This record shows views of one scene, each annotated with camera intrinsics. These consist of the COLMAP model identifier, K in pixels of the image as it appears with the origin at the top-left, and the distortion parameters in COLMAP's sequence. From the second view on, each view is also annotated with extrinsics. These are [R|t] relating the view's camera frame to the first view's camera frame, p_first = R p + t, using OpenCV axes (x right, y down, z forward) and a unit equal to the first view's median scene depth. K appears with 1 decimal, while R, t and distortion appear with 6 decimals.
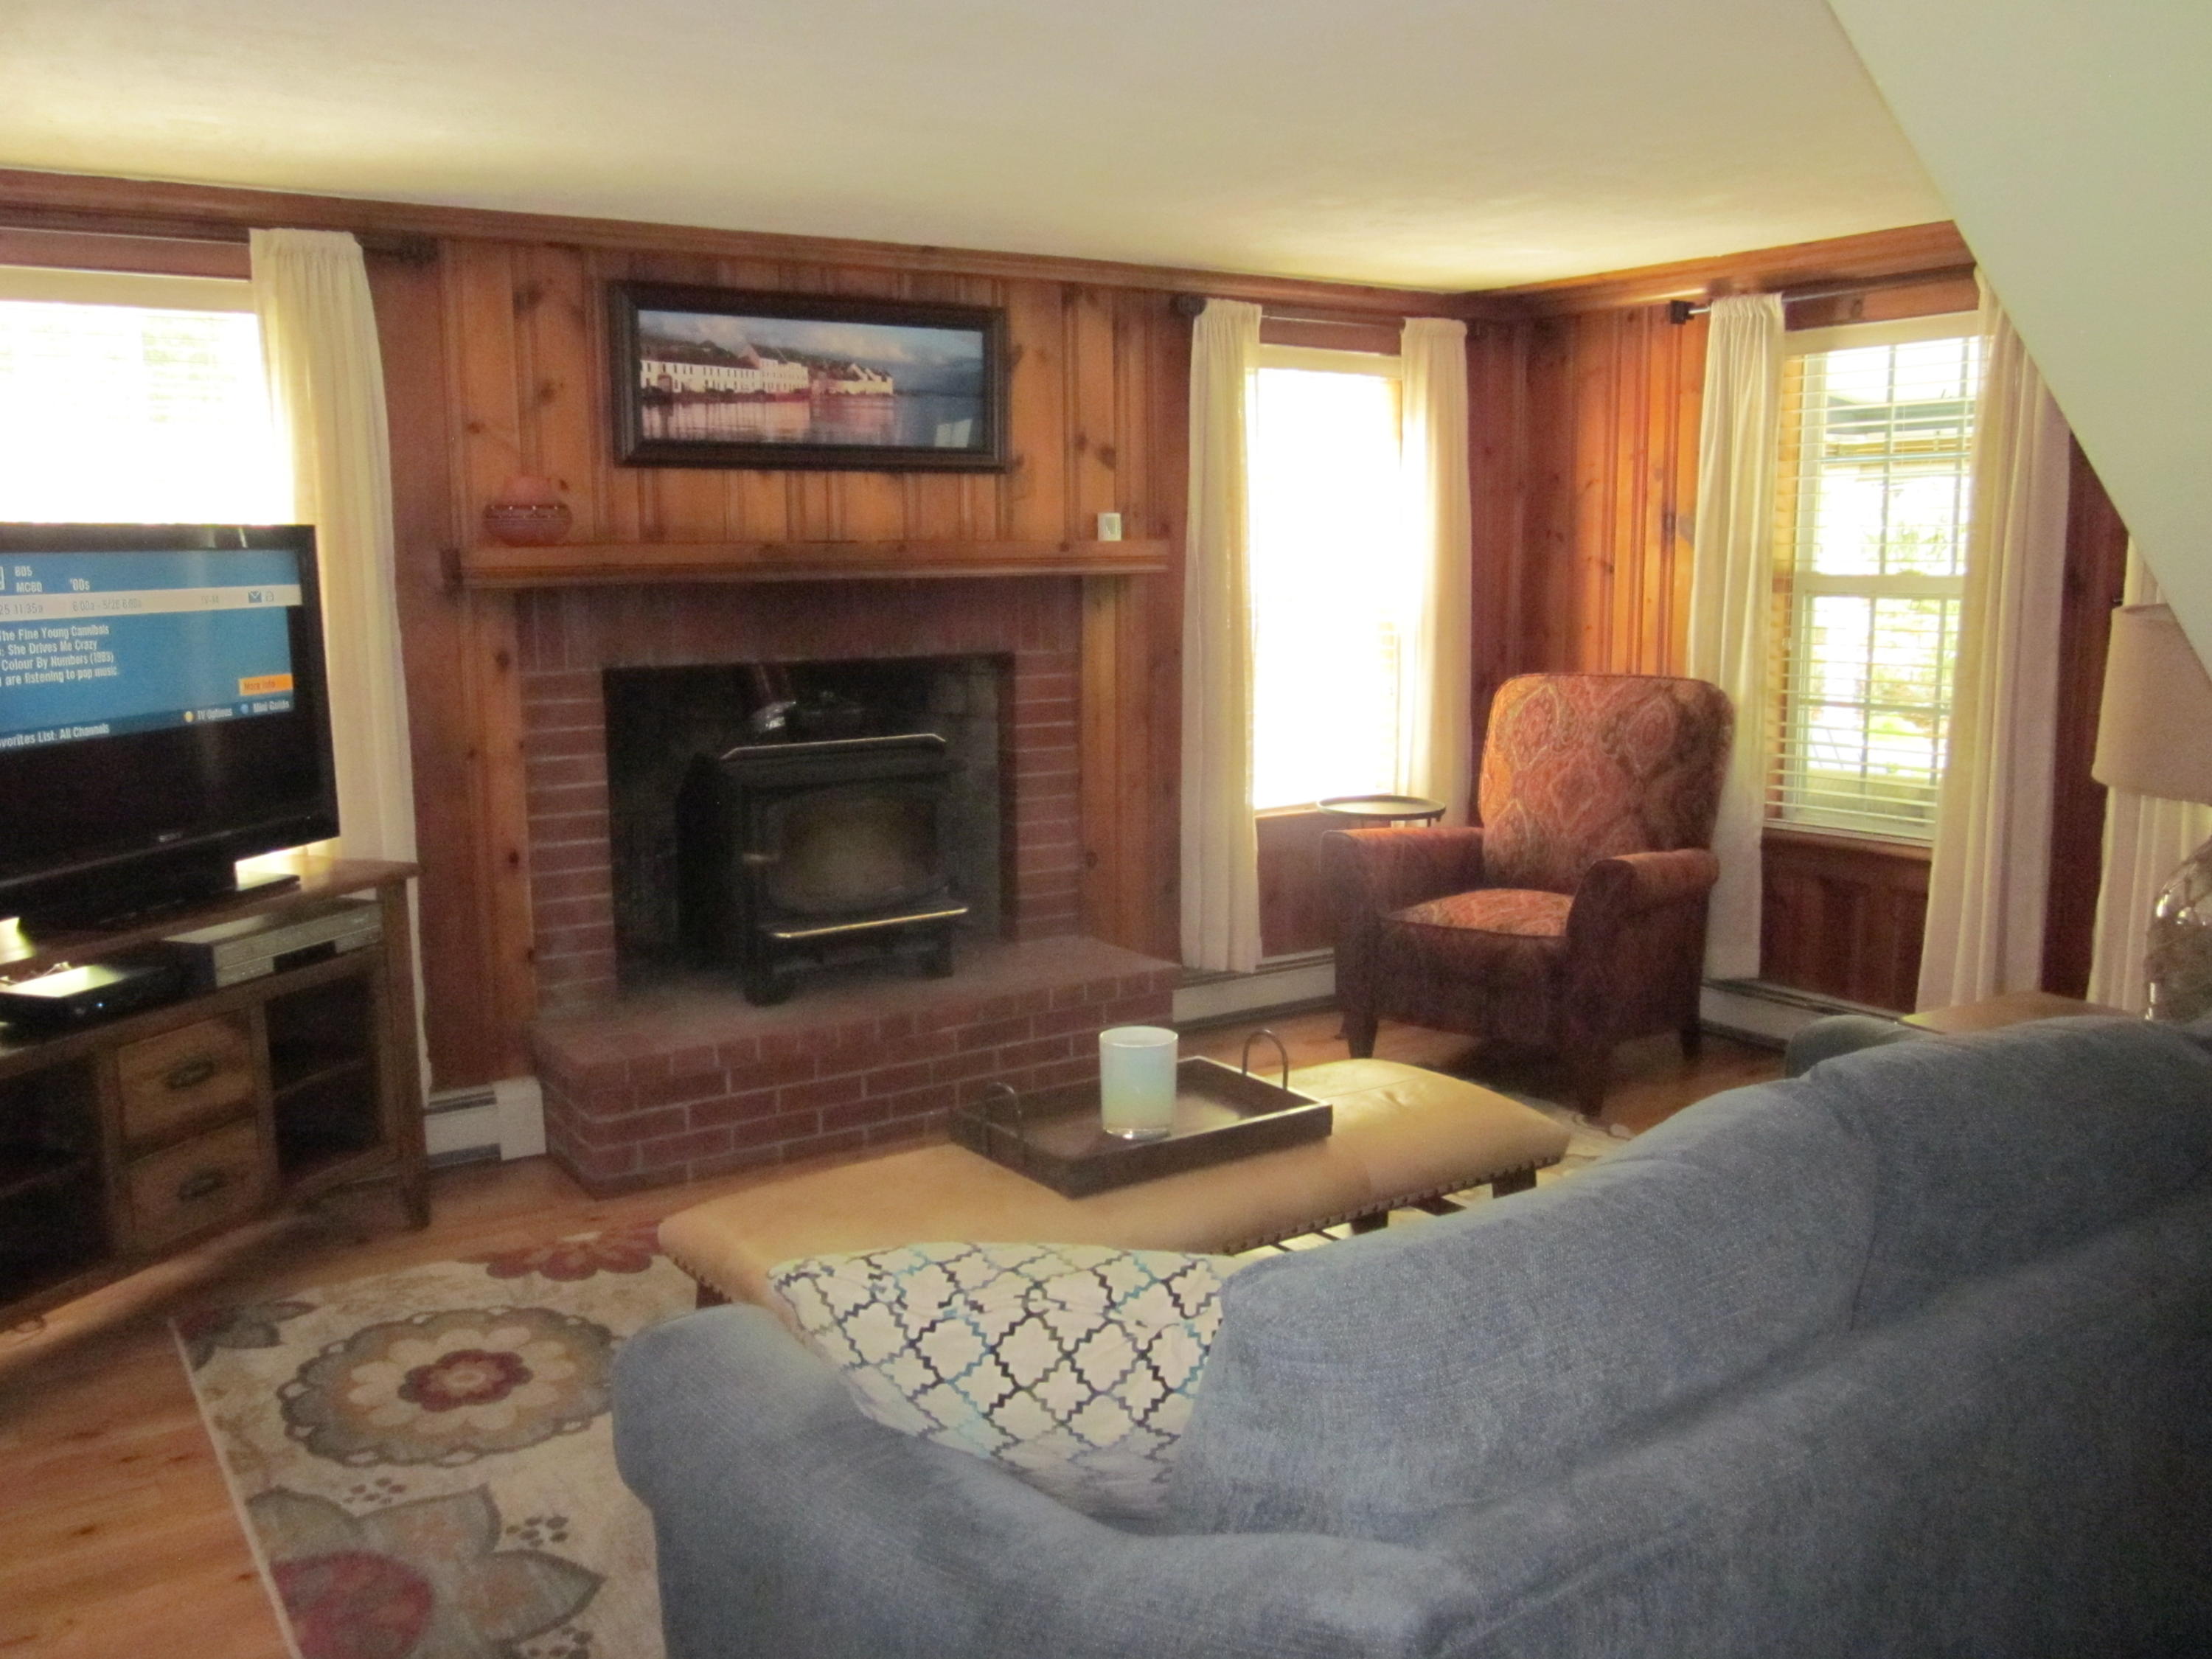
lens RADIAL K [[1846.1, 0, 1108.0], [0, 1846.1, 829.0], [0, 0, 1]] dist [-0.049663, 0.016445]
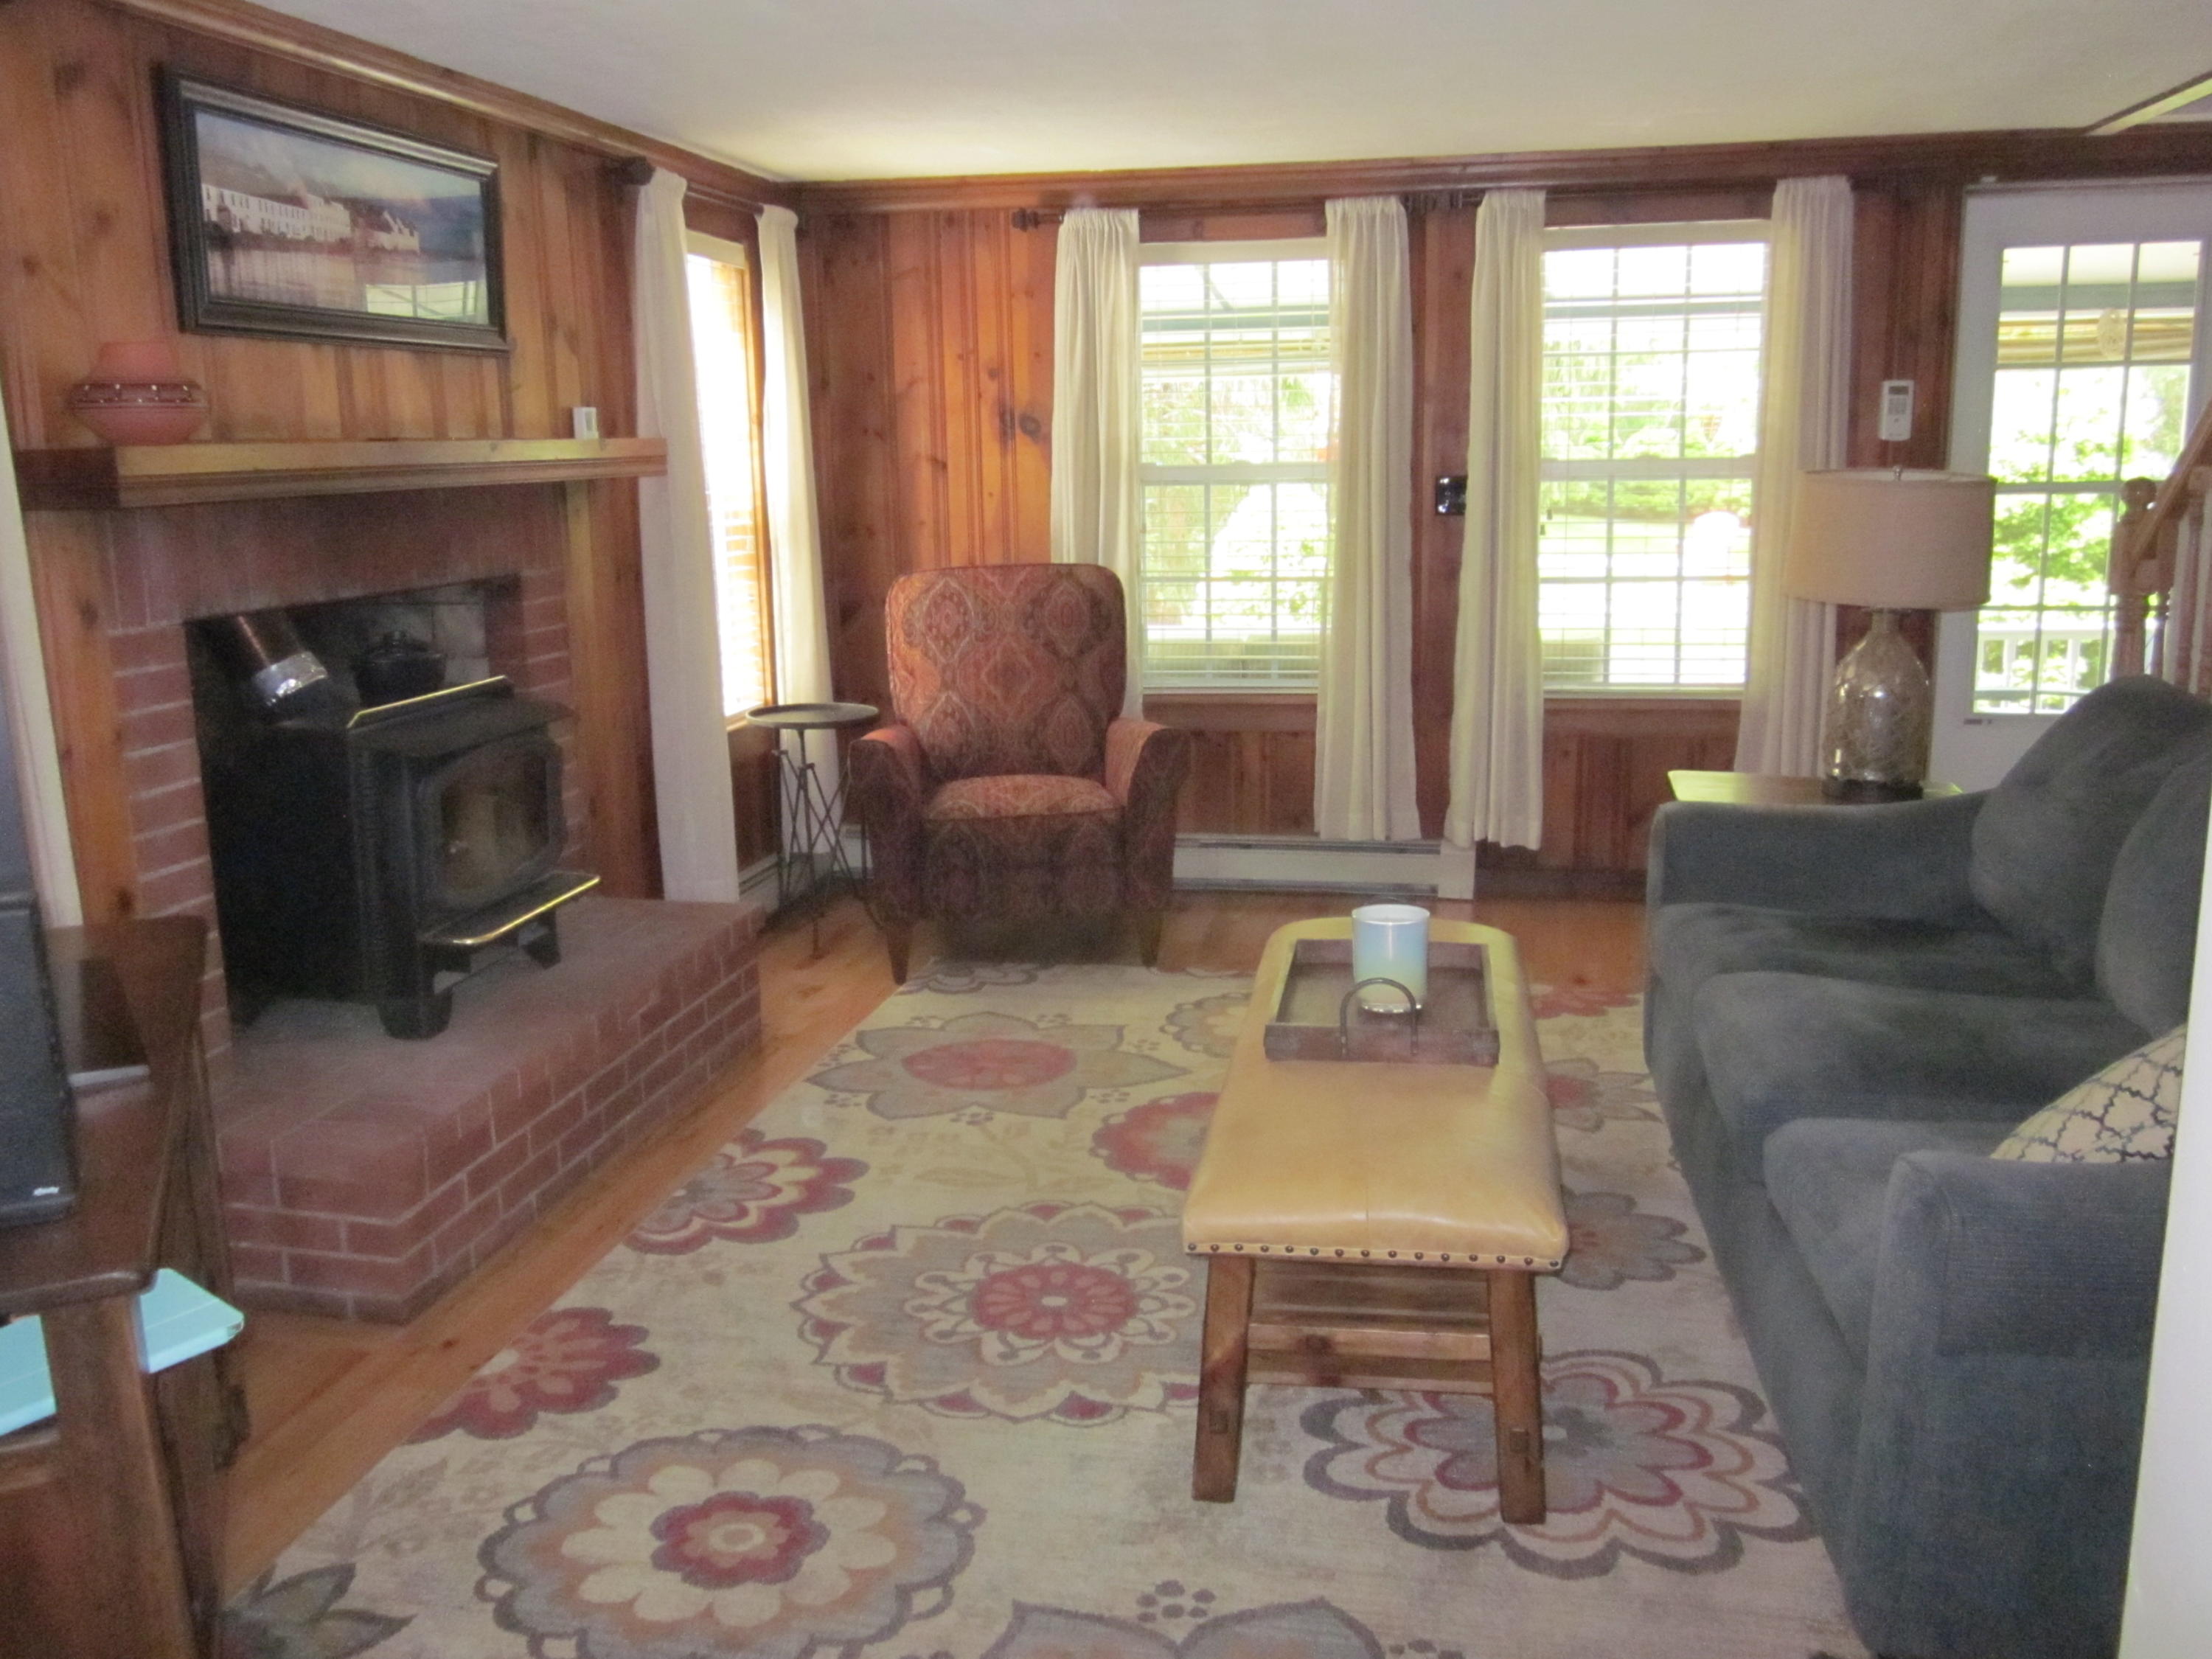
lens RADIAL K [[1846.1, 0, 1102.6], [0, 1846.1, 828.8], [0, 0, 1]] dist [-0.049663, 0.016445]
pose [[0.710358, -0.148926, 0.687904, -0.493824], [0.118569, 0.988711, 0.091609, -0.028190], [-0.693781, 0.016489, 0.719997, 0.235324]]
